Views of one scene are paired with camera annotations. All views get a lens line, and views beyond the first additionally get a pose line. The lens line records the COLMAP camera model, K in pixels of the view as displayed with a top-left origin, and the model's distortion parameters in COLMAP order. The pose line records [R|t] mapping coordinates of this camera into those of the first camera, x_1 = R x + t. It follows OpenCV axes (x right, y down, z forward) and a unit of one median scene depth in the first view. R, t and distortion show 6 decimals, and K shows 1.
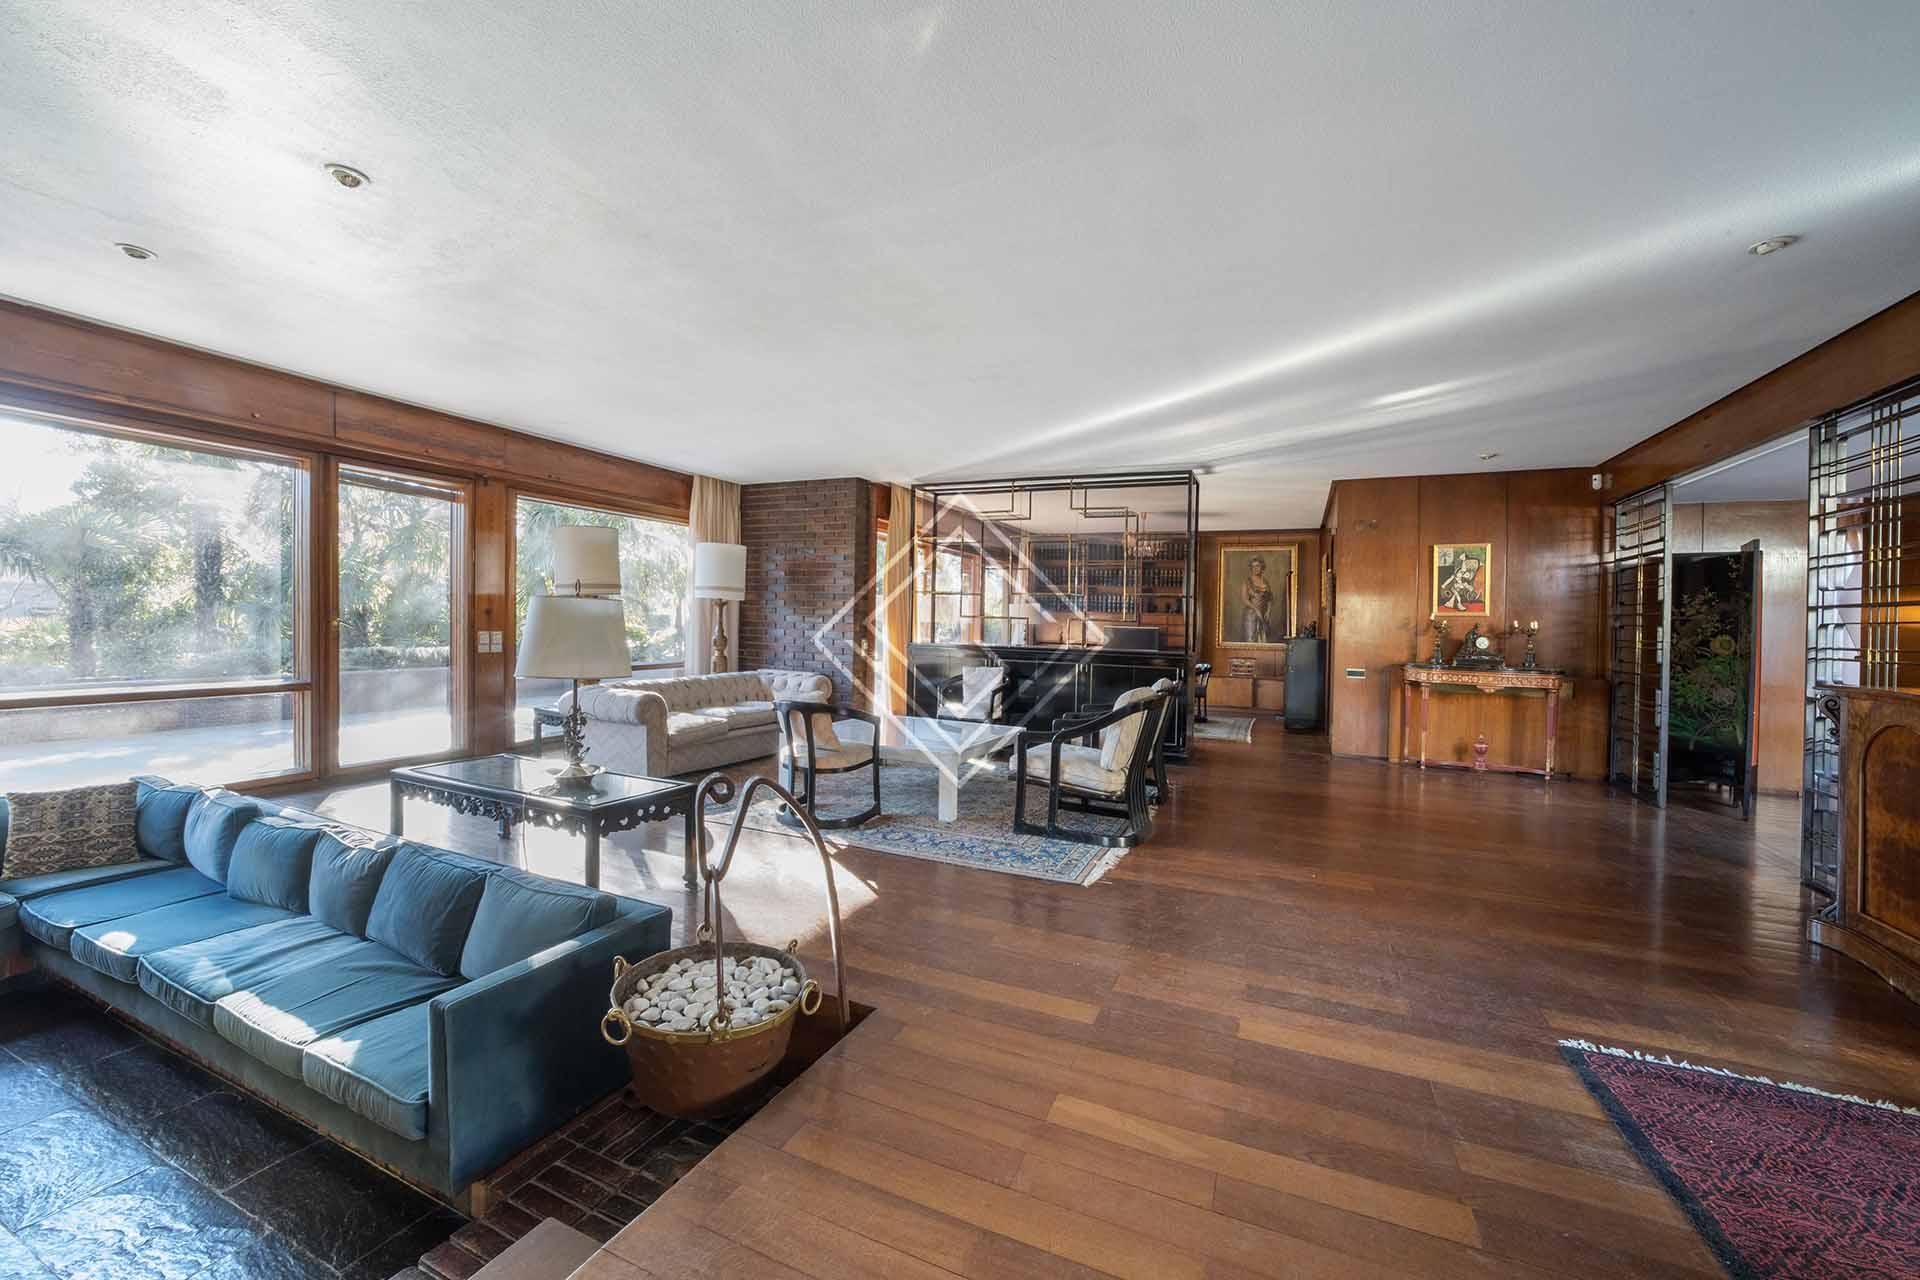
lens RADIAL K [[745.8, 0, 958.4], [0, 745.8, 618.0], [0, 0, 1]] dist [0.000554, 0.000031]
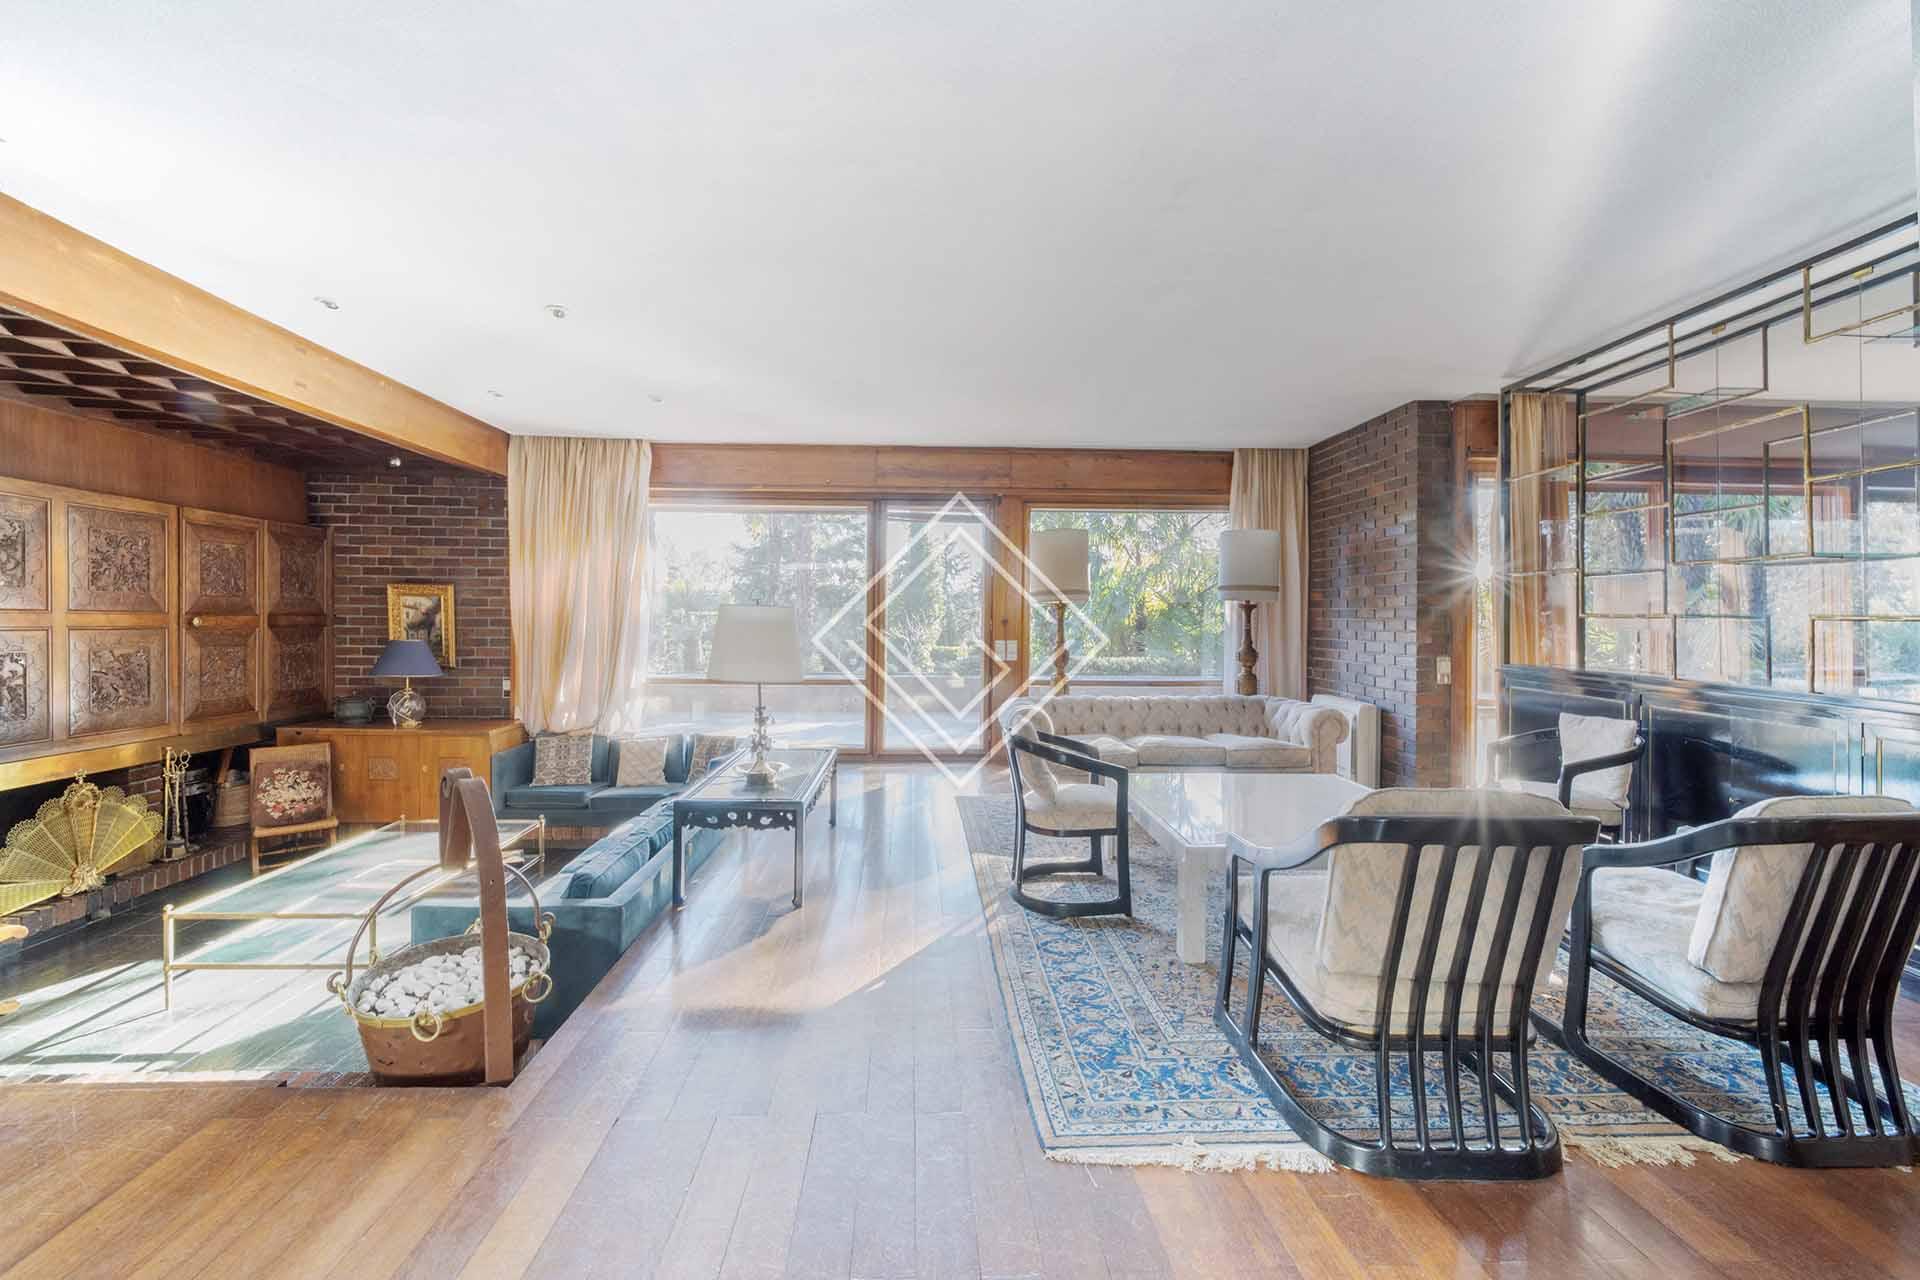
lens RADIAL K [[803.4, 0, 953.3], [0, 803.4, 631.4], [0, 0, 1]] dist [-0.000349, 0.000000]
pose [[0.445099, -0.008010, -0.895445, 0.440771], [0.005784, 0.999965, -0.006070, 0.013411], [0.895463, -0.002477, 0.445130, 0.511170]]
